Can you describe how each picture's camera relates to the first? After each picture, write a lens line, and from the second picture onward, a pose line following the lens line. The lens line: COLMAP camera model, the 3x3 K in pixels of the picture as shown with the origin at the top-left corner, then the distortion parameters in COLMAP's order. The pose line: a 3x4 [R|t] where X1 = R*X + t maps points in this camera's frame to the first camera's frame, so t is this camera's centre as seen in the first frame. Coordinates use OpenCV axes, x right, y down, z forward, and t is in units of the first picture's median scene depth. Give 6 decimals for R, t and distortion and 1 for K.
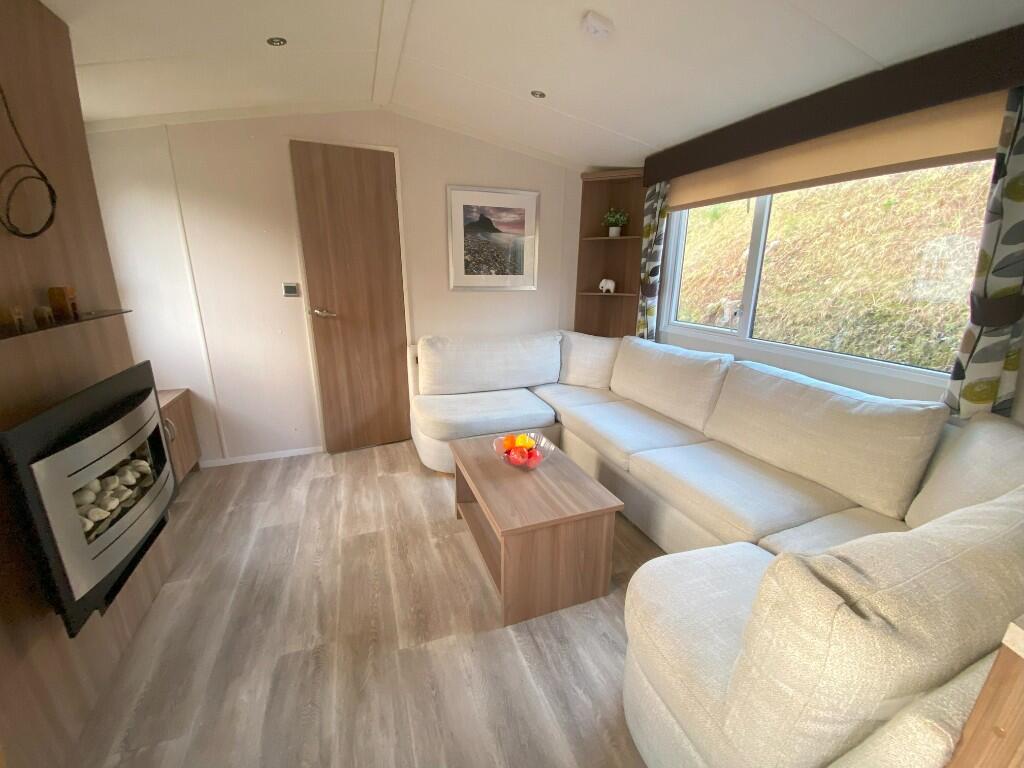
lens RADIAL K [[413.4, 0, 508.6], [0, 413.4, 385.3], [0, 0, 1]] dist [0.035816, -0.029364]
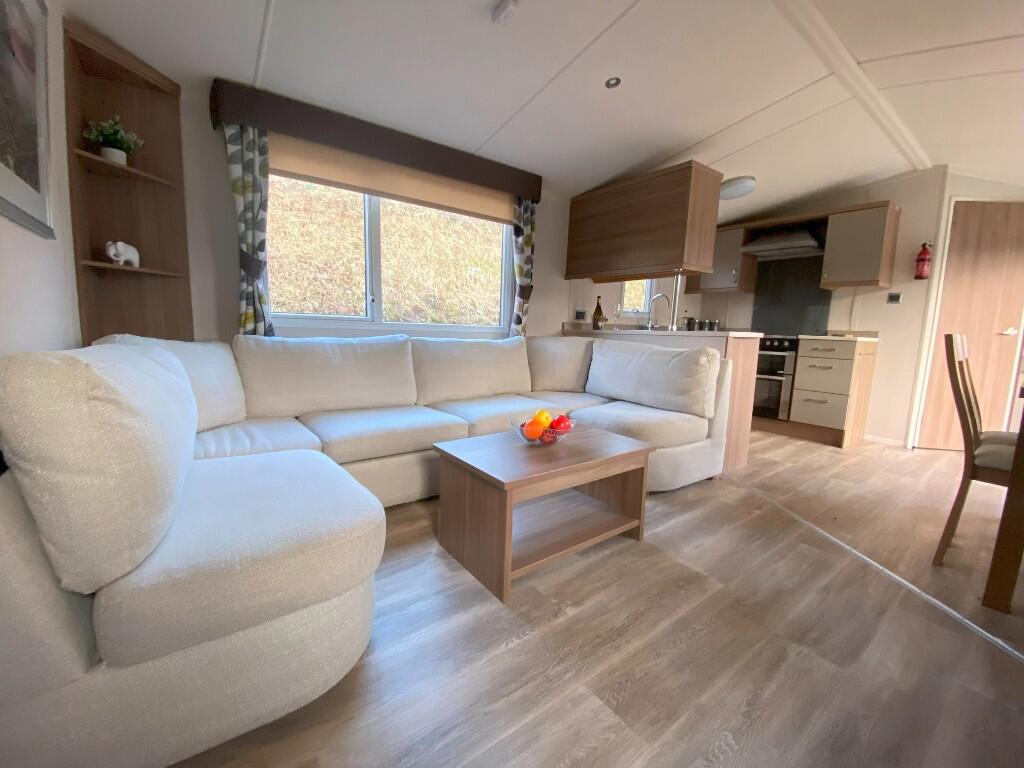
lens RADIAL K [[413.4, 0, 508.6], [0, 413.4, 385.3], [0, 0, 1]] dist [0.035816, -0.029364]
pose [[-0.280588, -0.149398, 0.948130, -0.558368], [0.224193, 0.950287, 0.216086, -0.103760], [-0.933278, 0.273195, -0.233145, 0.877474]]
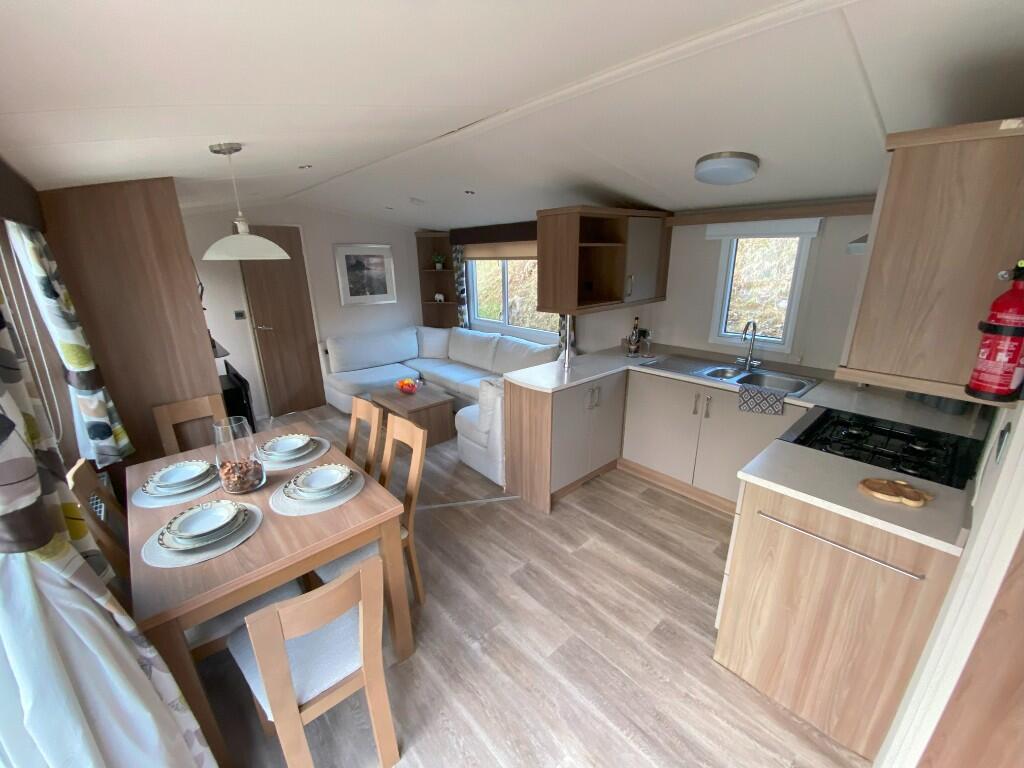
lens RADIAL K [[407.7, 0, 512.0], [0, 407.7, 384.0], [0, 0, 1]] dist [0.067231, -0.027769]
pose [[0.927277, -0.129076, 0.351420, -0.148433], [0.117818, 0.991602, 0.053332, 0.067200], [-0.355353, -0.008050, 0.934698, -0.829687]]
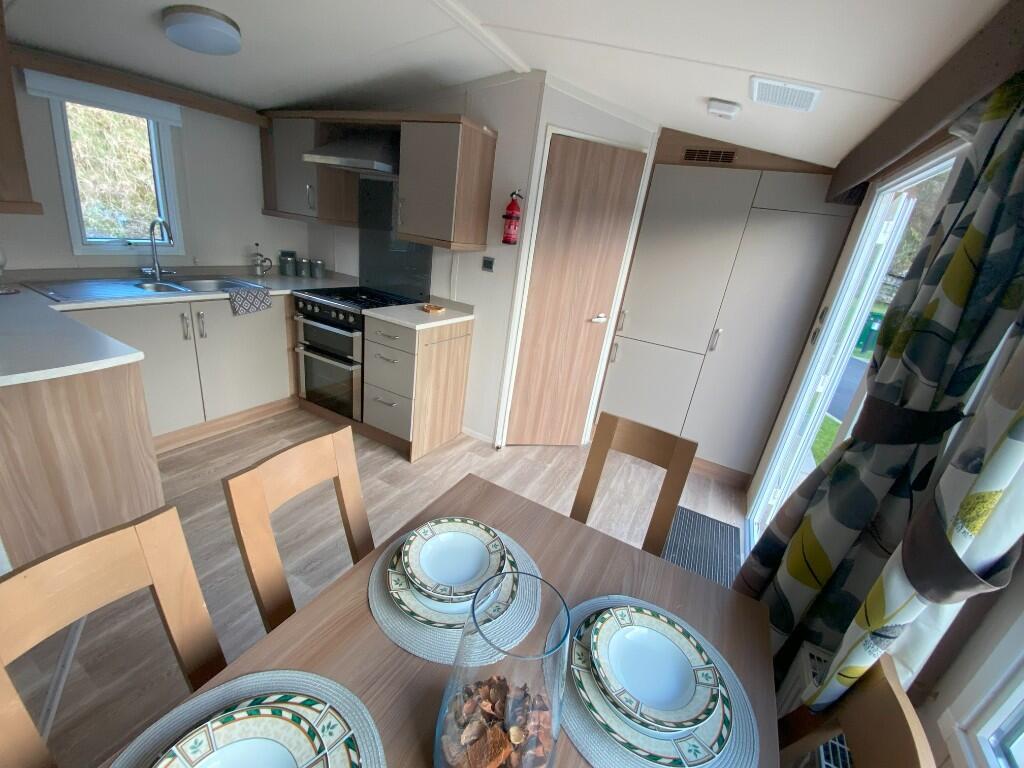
lens RADIAL K [[413.4, 0, 508.6], [0, 413.4, 385.3], [0, 0, 1]] dist [0.035816, -0.029364]
pose [[-0.652393, -0.355476, 0.669343, -0.412373], [0.063966, 0.854199, 0.515996, -0.069484], [-0.755177, 0.379448, -0.534535, -0.039509]]
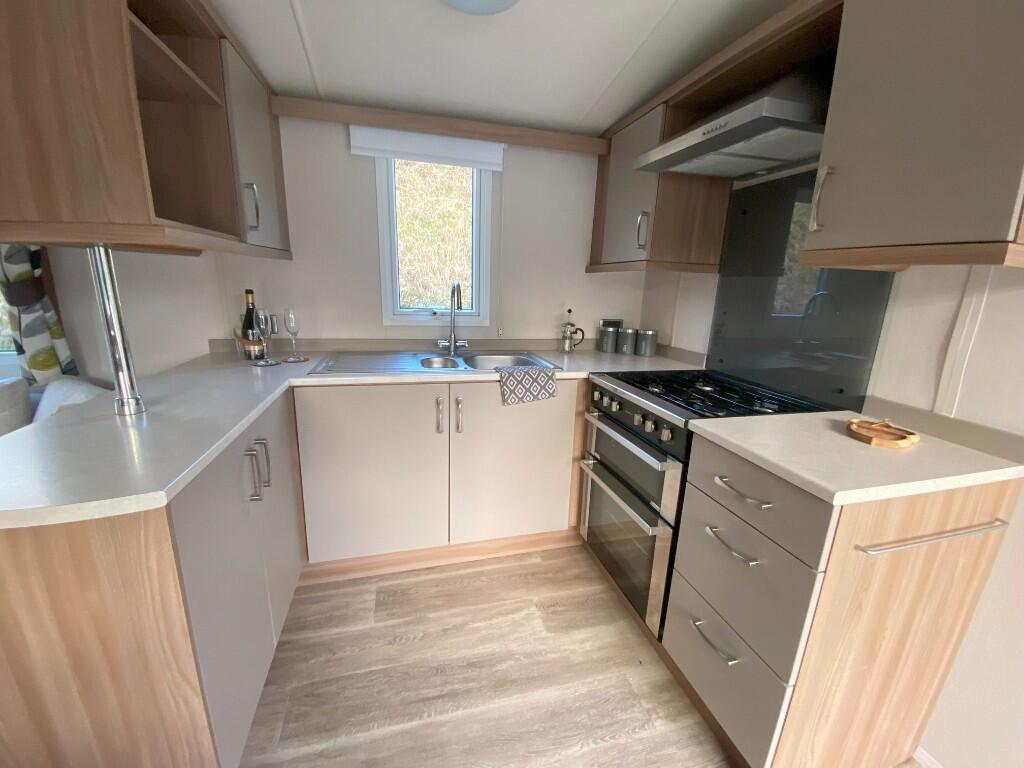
lens RADIAL K [[413.4, 0, 508.6], [0, 413.4, 385.3], [0, 0, 1]] dist [0.035816, -0.029364]
pose [[0.097056, -0.246226, 0.964341, 0.053251], [0.233549, 0.947496, 0.218419, 0.070892], [-0.967489, 0.204022, 0.149466, -0.241626]]
